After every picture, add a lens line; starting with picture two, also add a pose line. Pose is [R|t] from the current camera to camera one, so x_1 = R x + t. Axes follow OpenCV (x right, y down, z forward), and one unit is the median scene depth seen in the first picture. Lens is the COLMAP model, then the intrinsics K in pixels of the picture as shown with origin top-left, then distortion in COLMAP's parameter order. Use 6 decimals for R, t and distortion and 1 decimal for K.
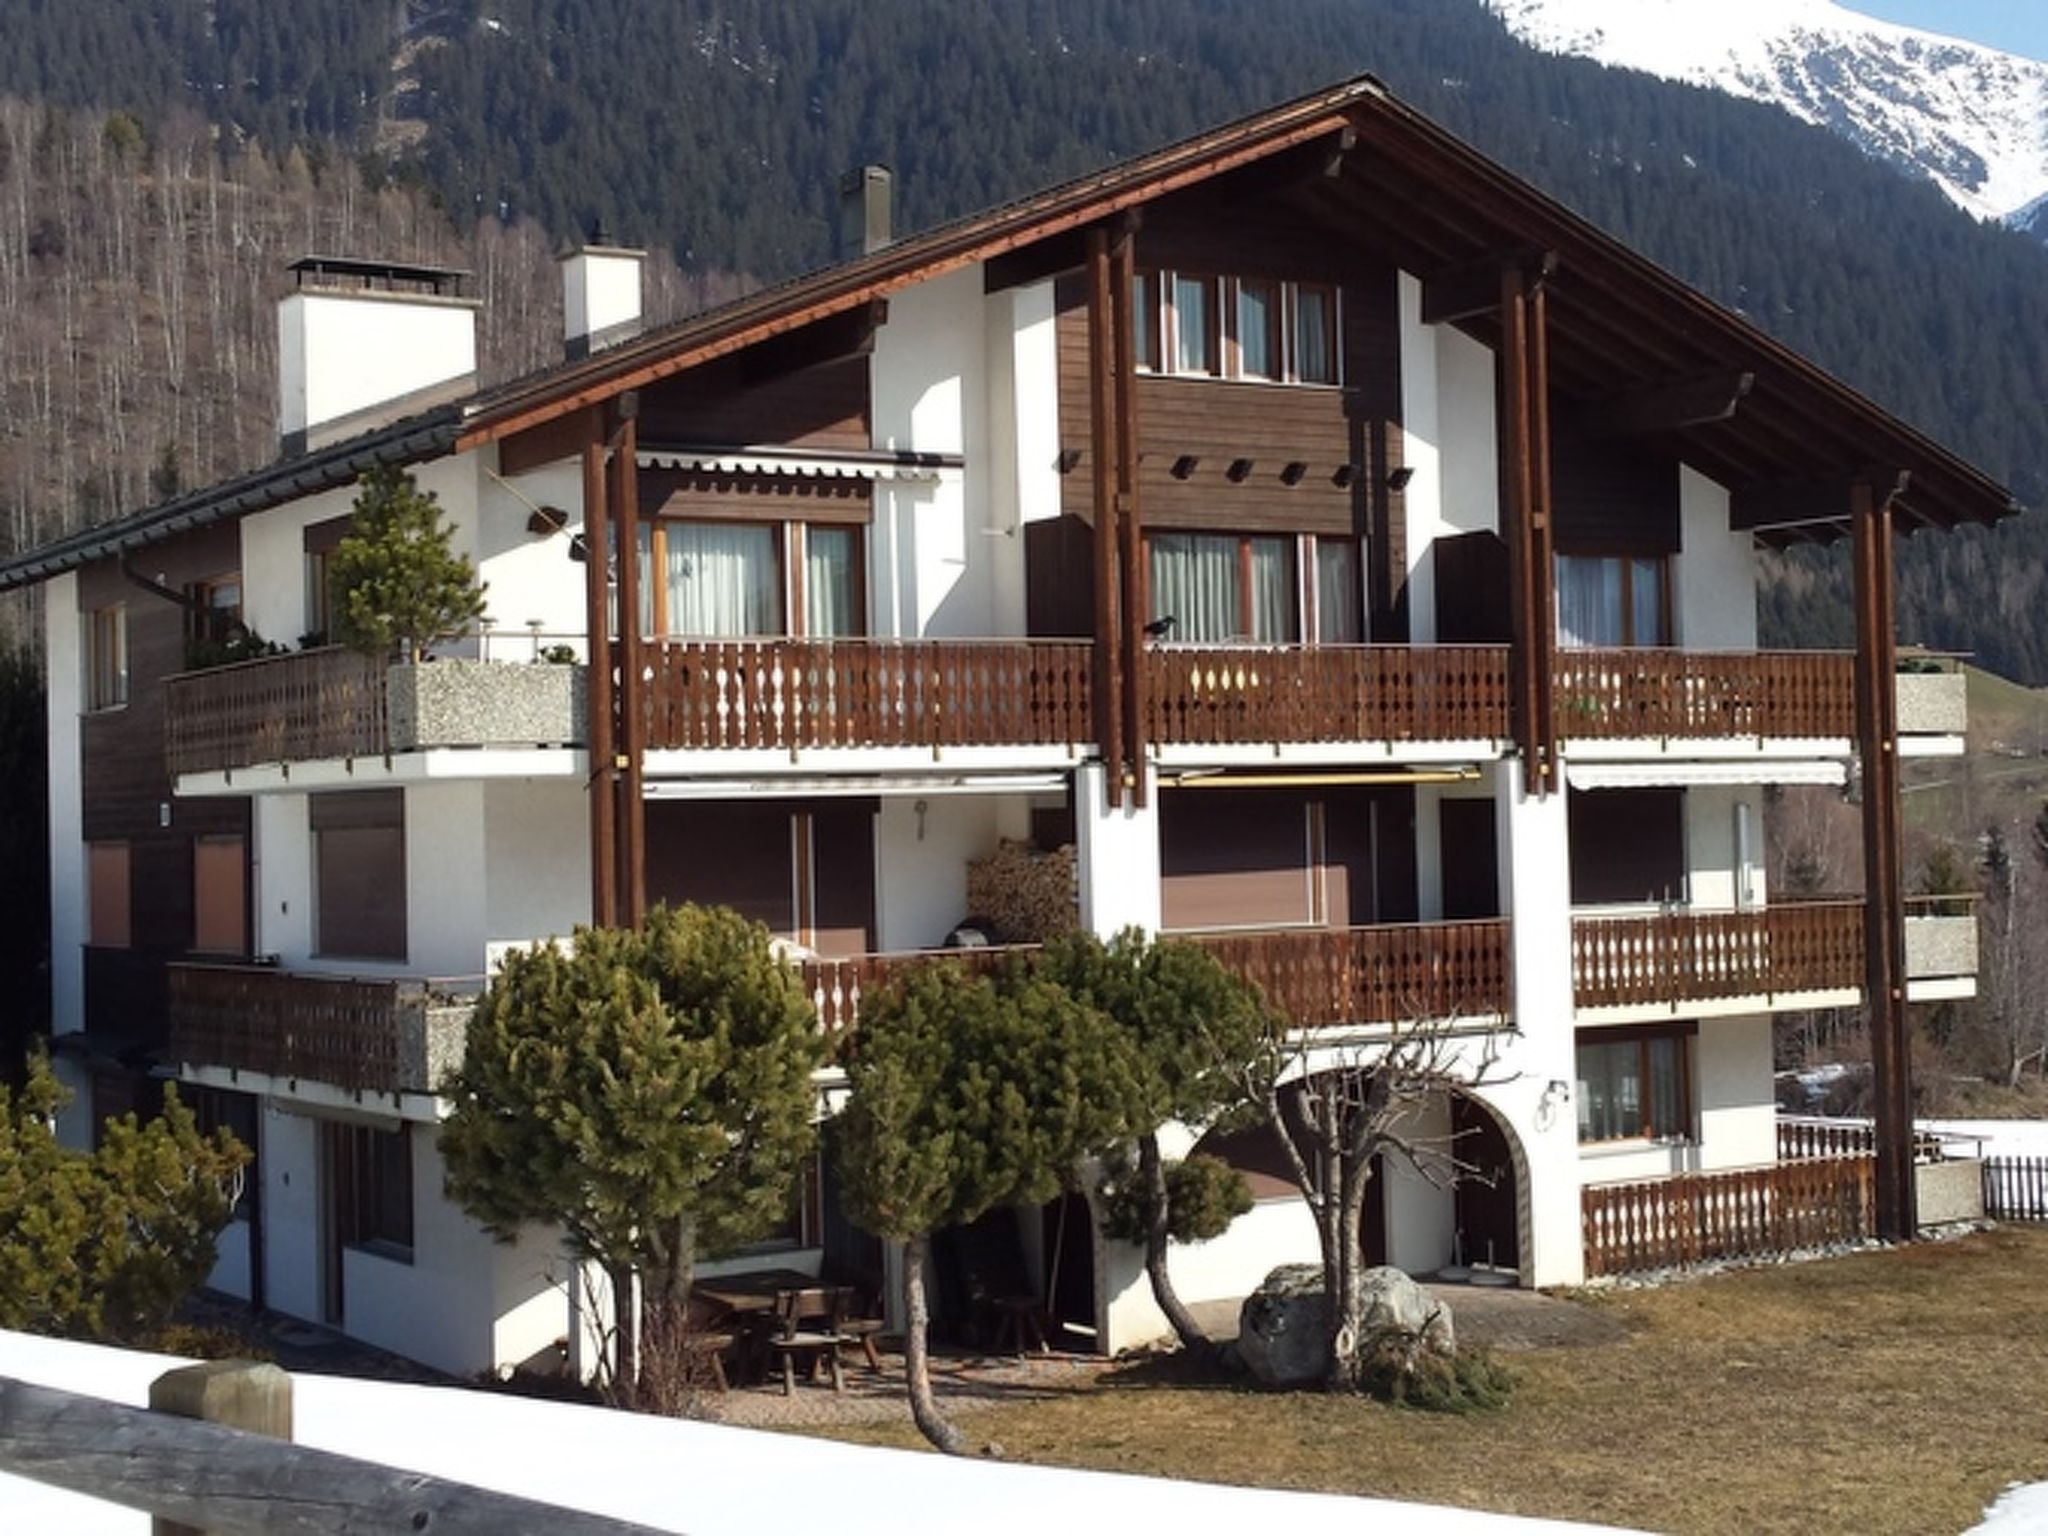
lens RADIAL K [[2940.5, 0, 1023.6], [0, 2940.5, 760.1], [0, 0, 1]] dist [0.008470, 0.000000]
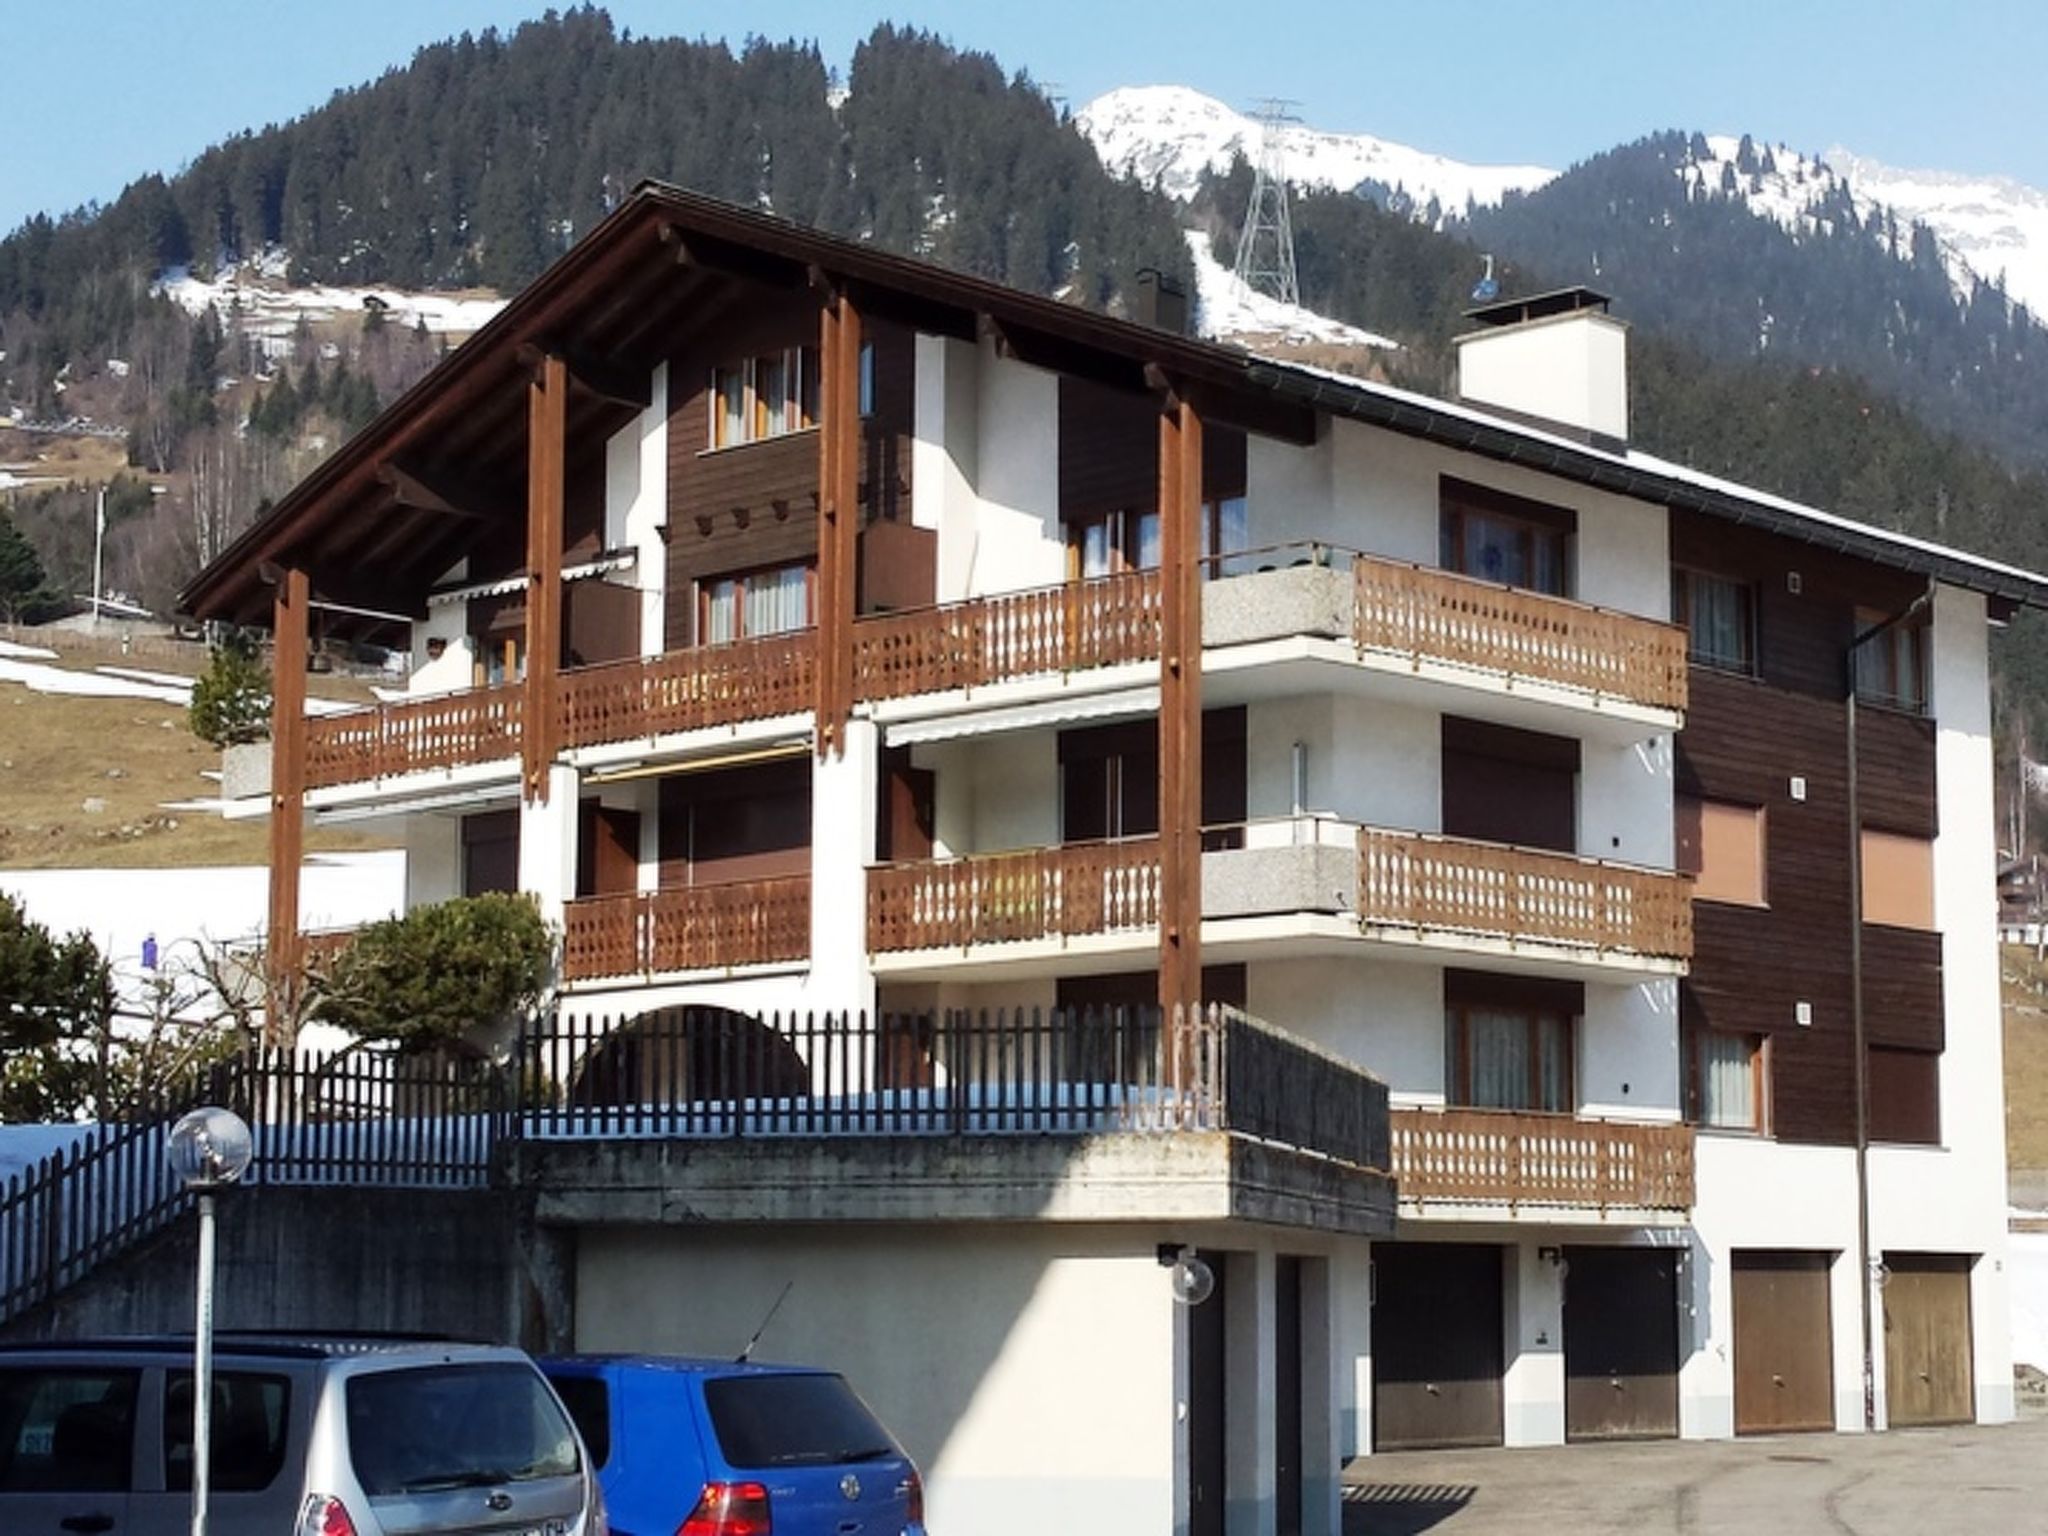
lens RADIAL K [[3706.0, 0, 1030.5], [0, 3706.0, 765.9], [0, 0, 1]] dist [0.047370, 0.000000]
pose [[0.220723, -0.108361, -0.969298, 1.509607], [0.013641, 0.994055, -0.108022, 0.163297], [0.975241, 0.010621, 0.220889, 0.767304]]
